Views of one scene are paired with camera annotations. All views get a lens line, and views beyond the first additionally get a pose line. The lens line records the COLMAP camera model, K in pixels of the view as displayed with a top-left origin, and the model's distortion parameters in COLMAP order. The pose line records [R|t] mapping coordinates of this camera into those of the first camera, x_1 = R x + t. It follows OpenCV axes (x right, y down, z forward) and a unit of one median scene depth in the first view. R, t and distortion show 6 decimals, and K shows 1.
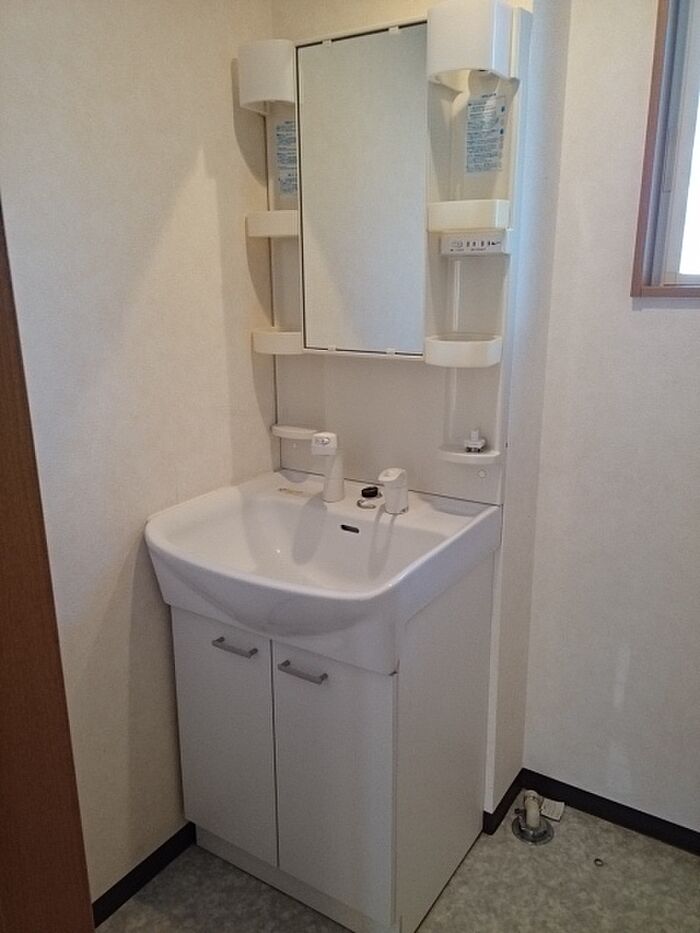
lens RADIAL K [[736.8, 0, 349.9], [0, 736.8, 467.0], [0, 0, 1]] dist [0.038596, -0.027713]
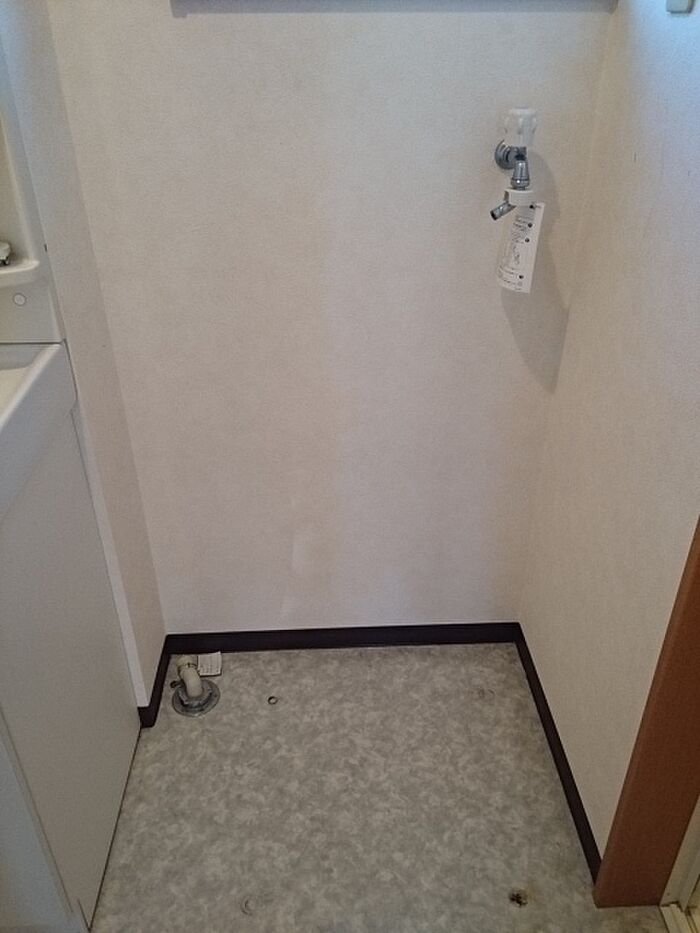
lens RADIAL K [[736.8, 0, 351.6], [0, 736.8, 467.6], [0, 0, 1]] dist [0.038596, -0.027713]
pose [[0.808019, -0.302397, 0.505629, 0.038070], [0.147824, 0.934832, 0.322857, -0.019177], [-0.570309, -0.186131, 0.800064, 0.268748]]
